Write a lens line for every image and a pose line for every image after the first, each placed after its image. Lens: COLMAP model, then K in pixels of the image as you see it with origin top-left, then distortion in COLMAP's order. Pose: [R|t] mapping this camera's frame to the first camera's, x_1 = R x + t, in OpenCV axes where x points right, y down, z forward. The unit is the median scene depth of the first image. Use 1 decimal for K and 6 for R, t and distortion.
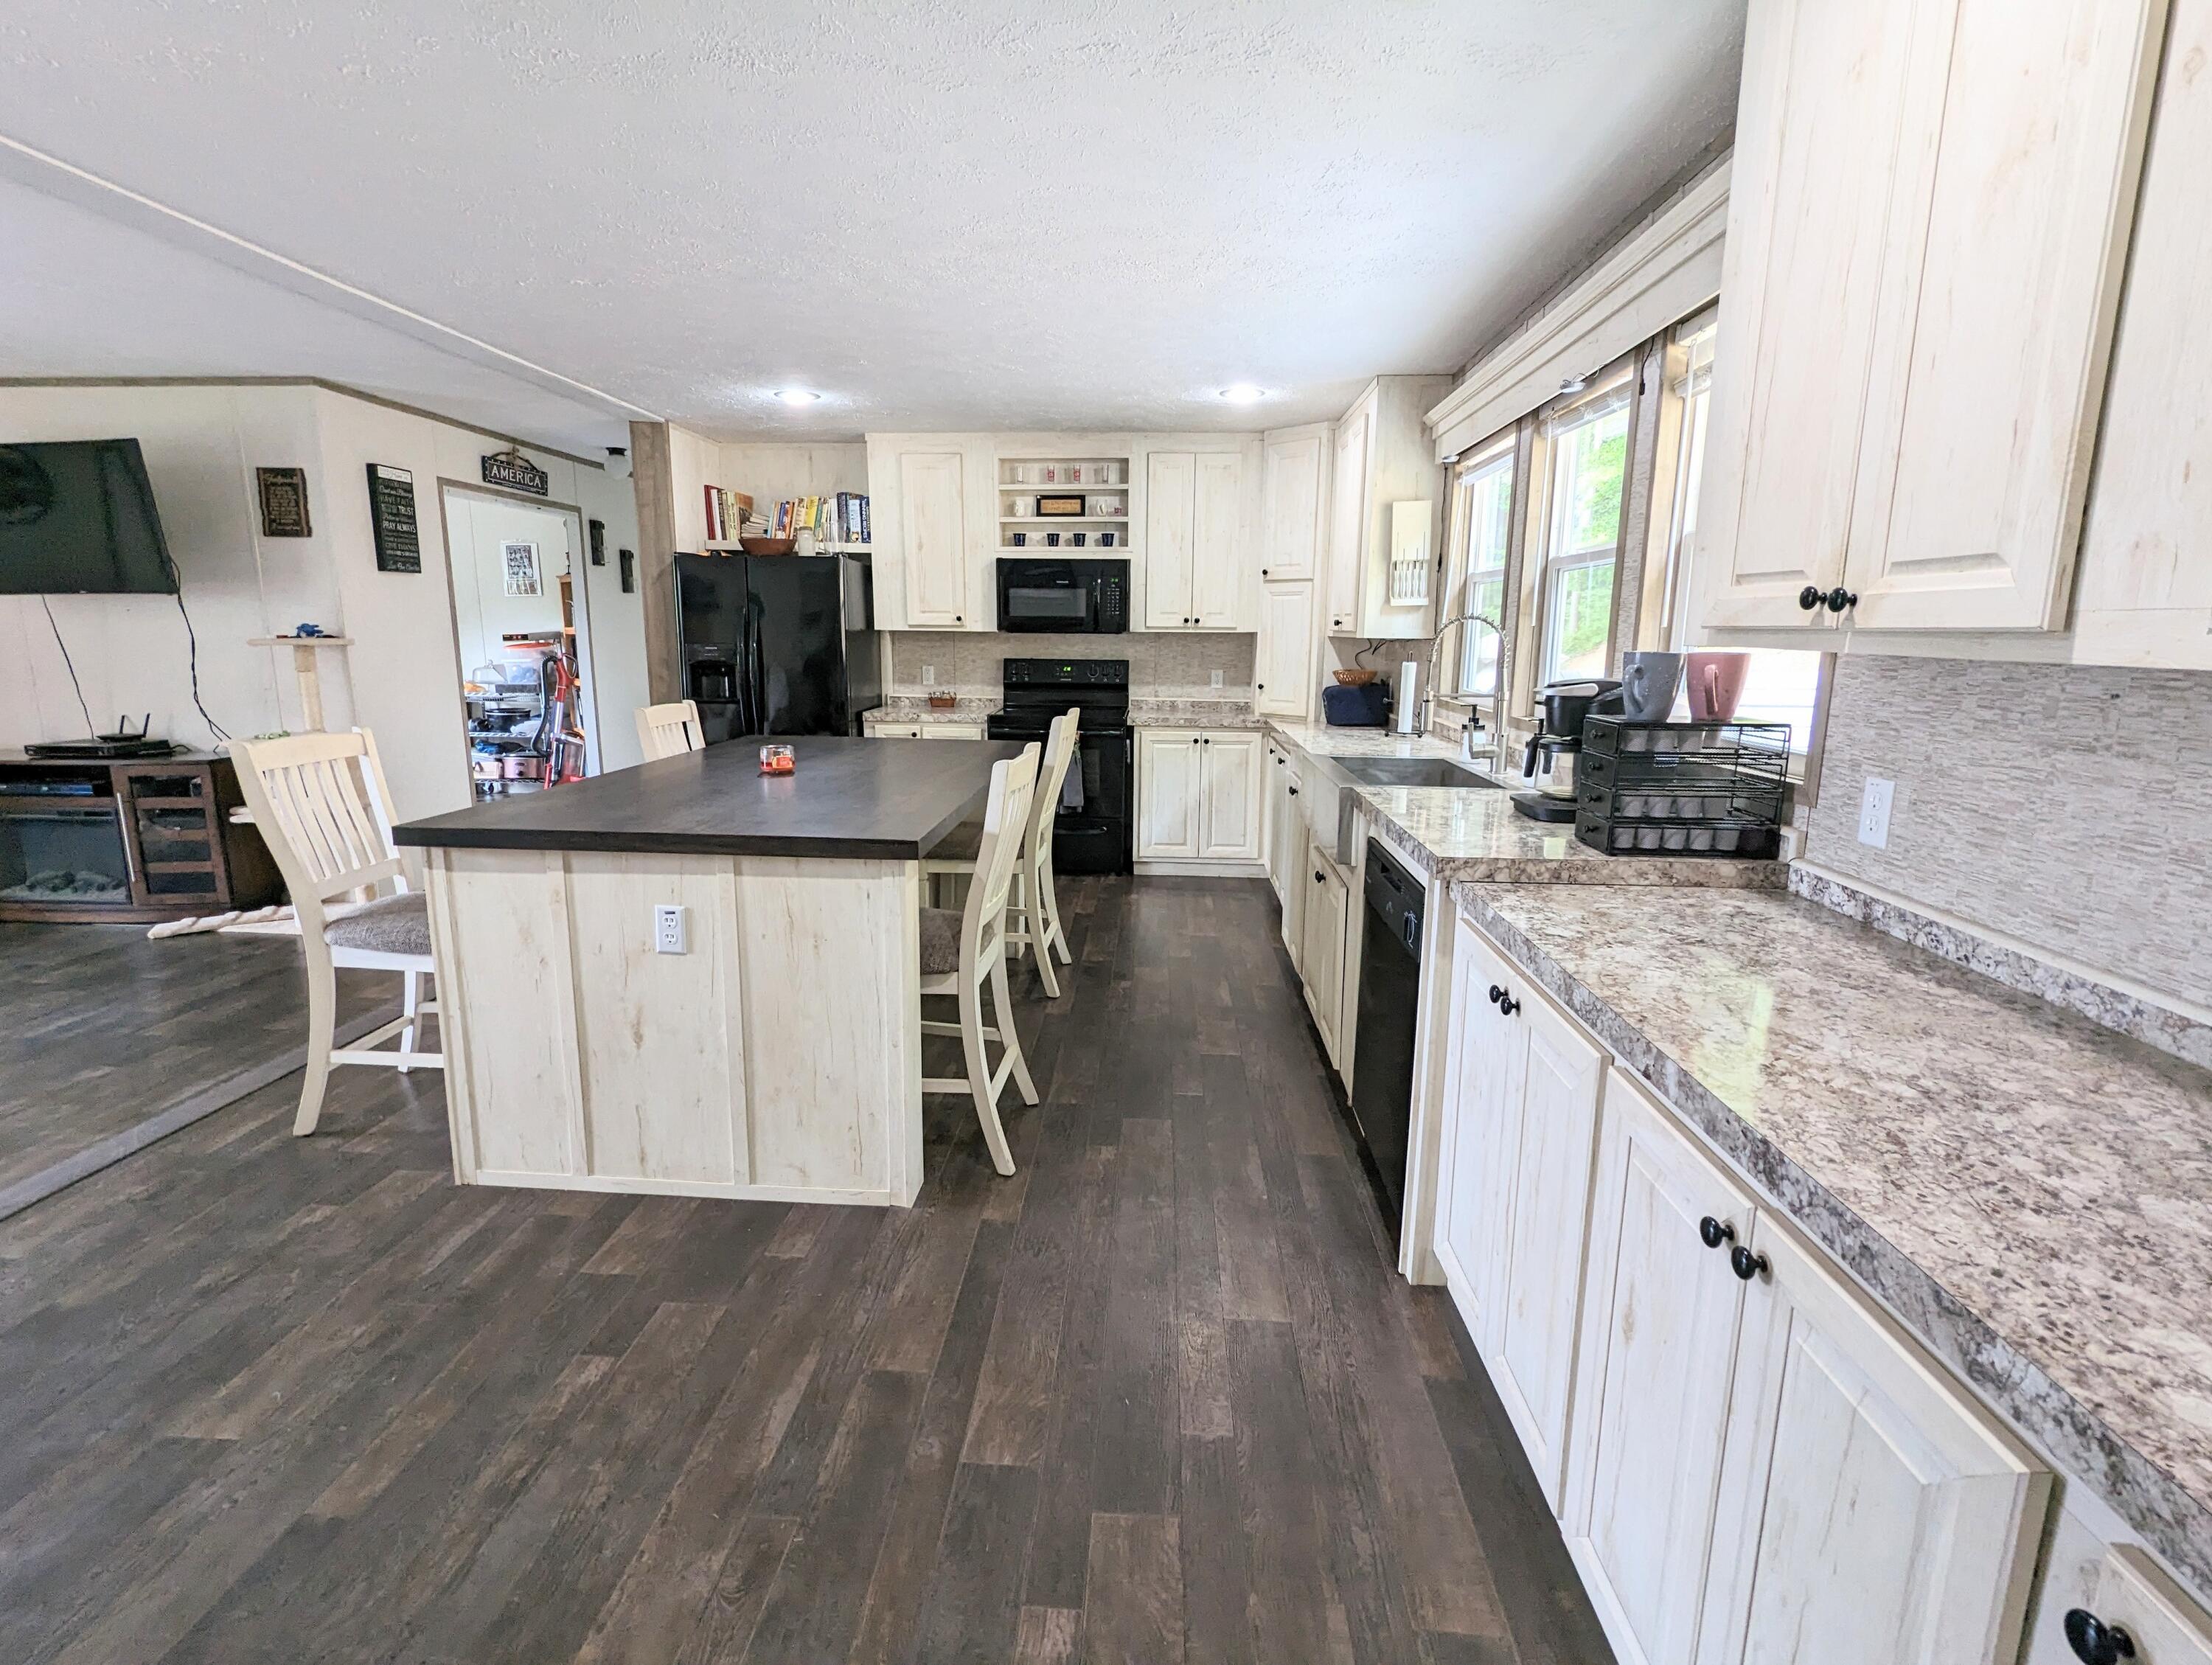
lens RADIAL K [[1044.6, 0, 1096.8], [0, 1044.6, 828.7], [0, 0, 1]] dist [0.004077, -0.004381]
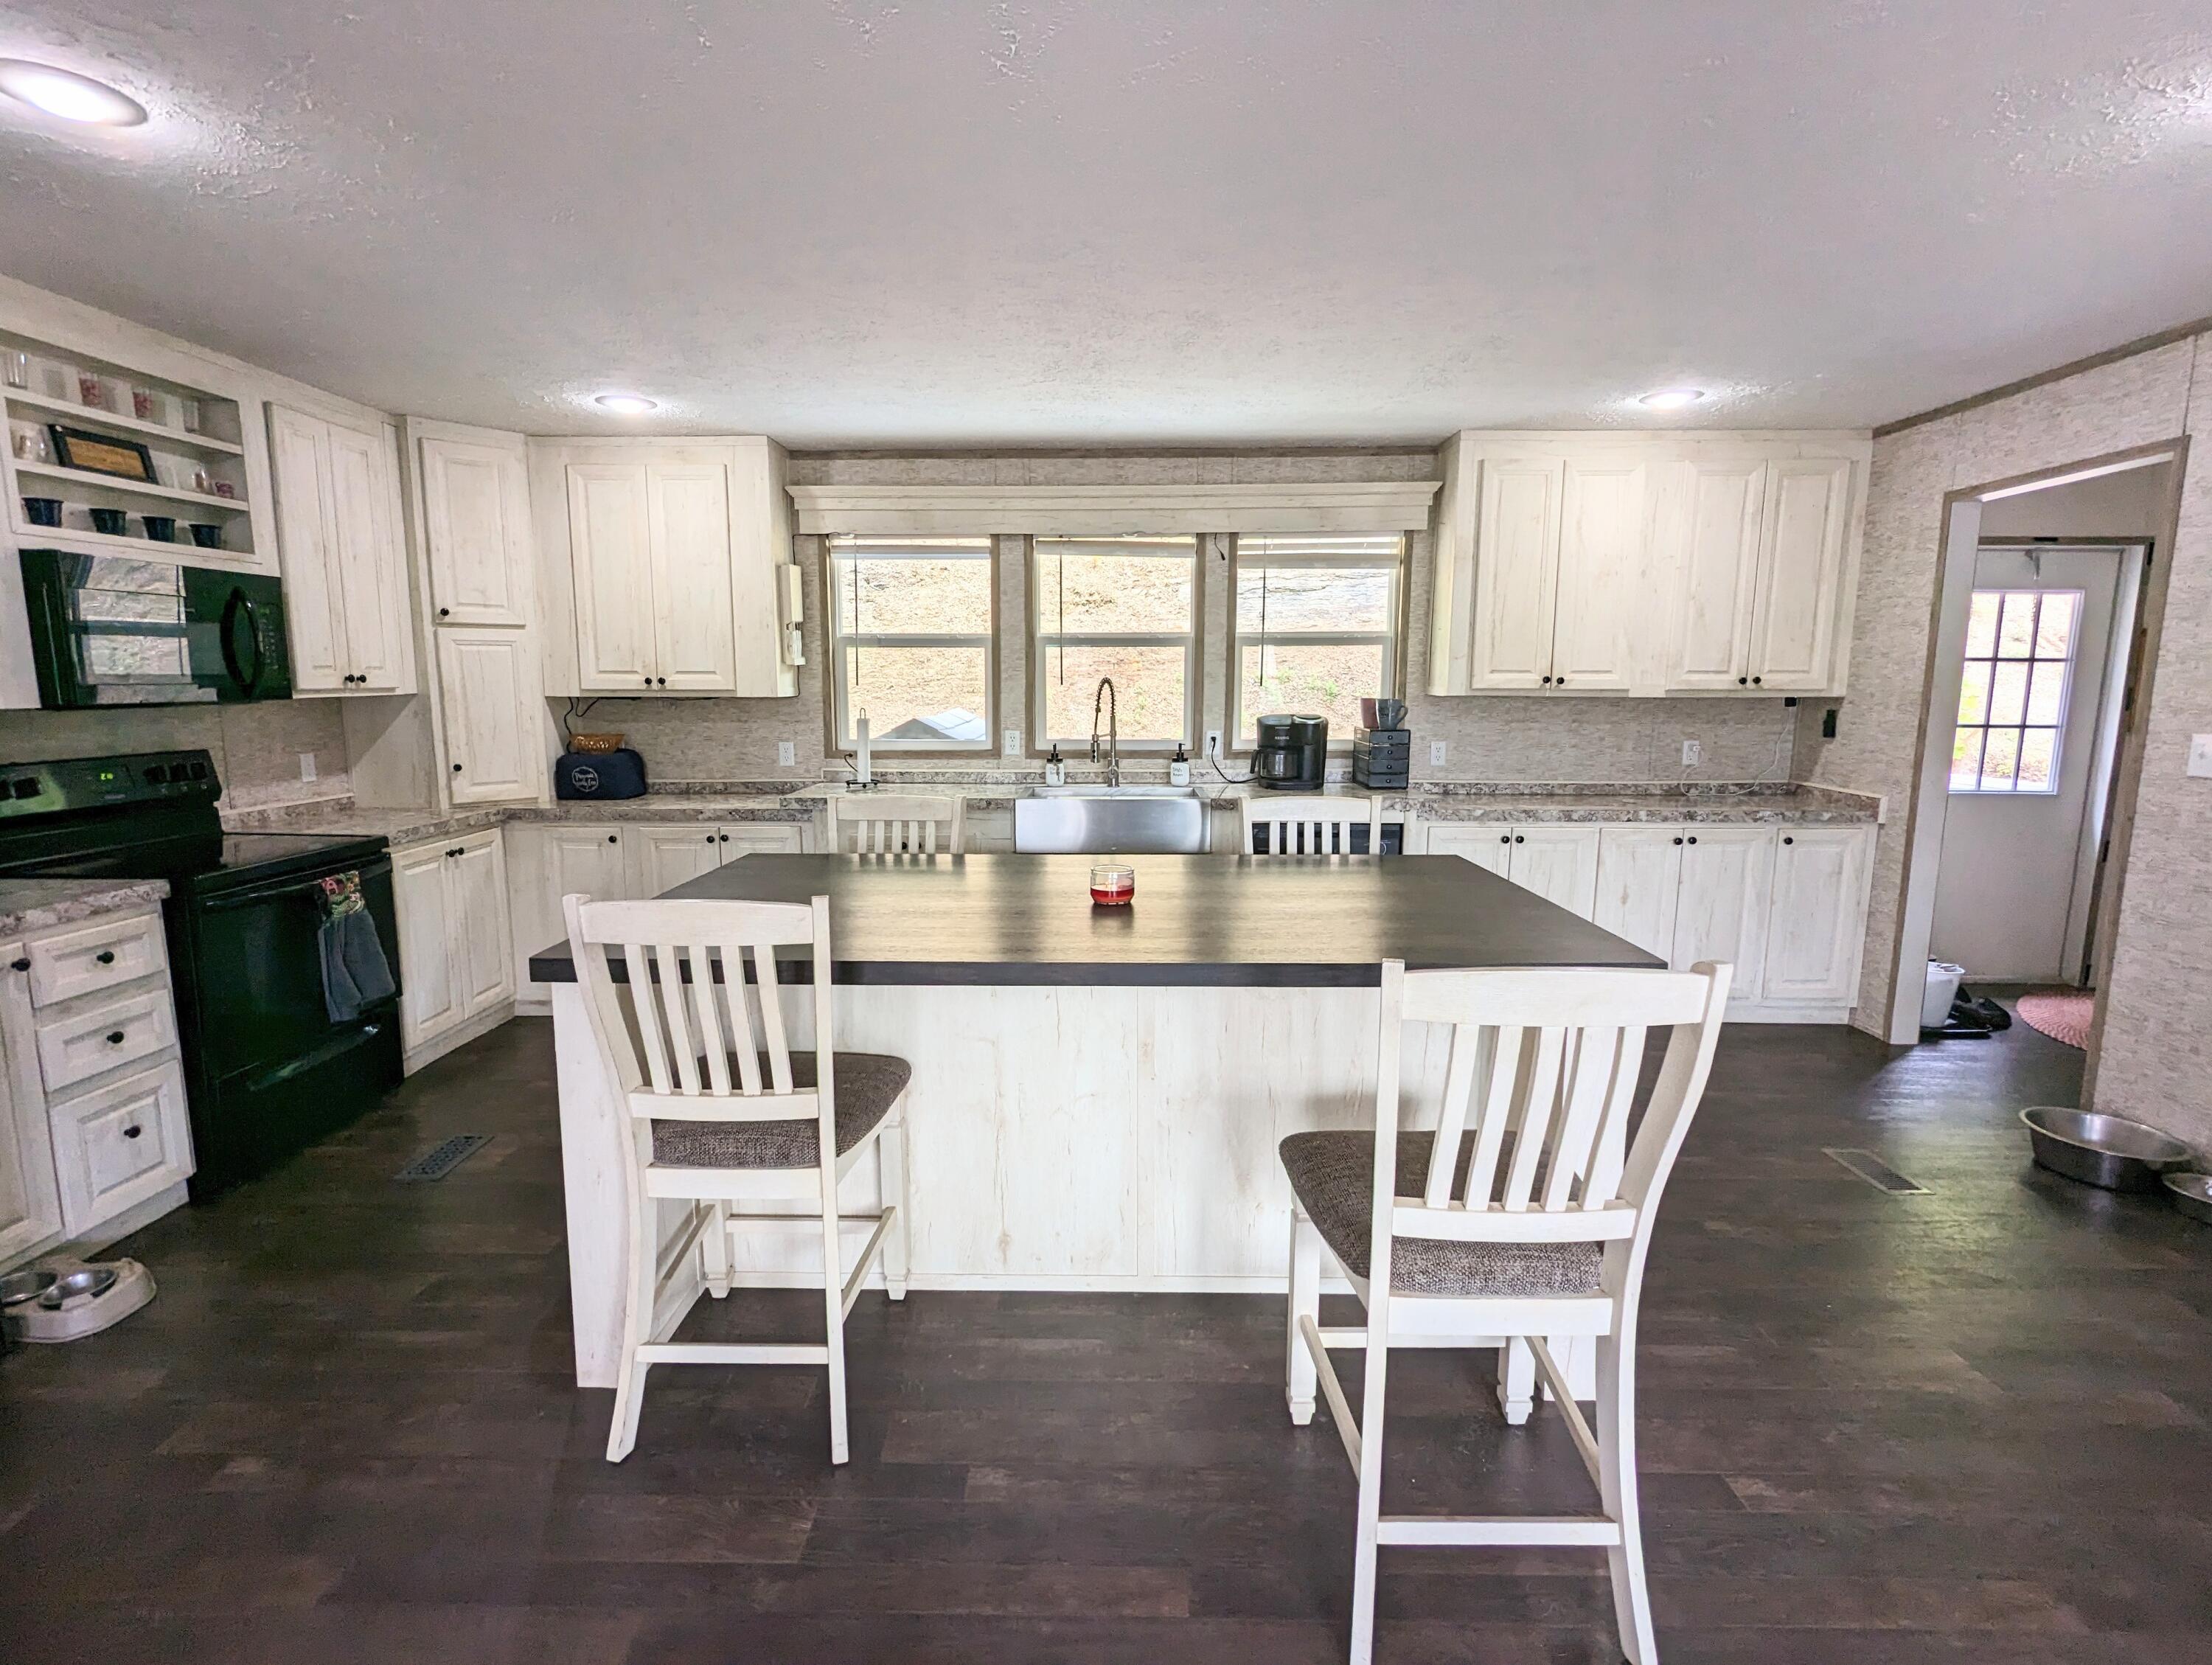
lens RADIAL K [[1044.6, 0, 1096.8], [0, 1044.6, 828.7], [0, 0, 1]] dist [0.004077, -0.004381]
pose [[-0.041395, -0.154101, 0.987188, -0.936852], [0.186673, 0.969444, 0.159159, -0.204228], [-0.981550, 0.190870, -0.011364, 0.926498]]
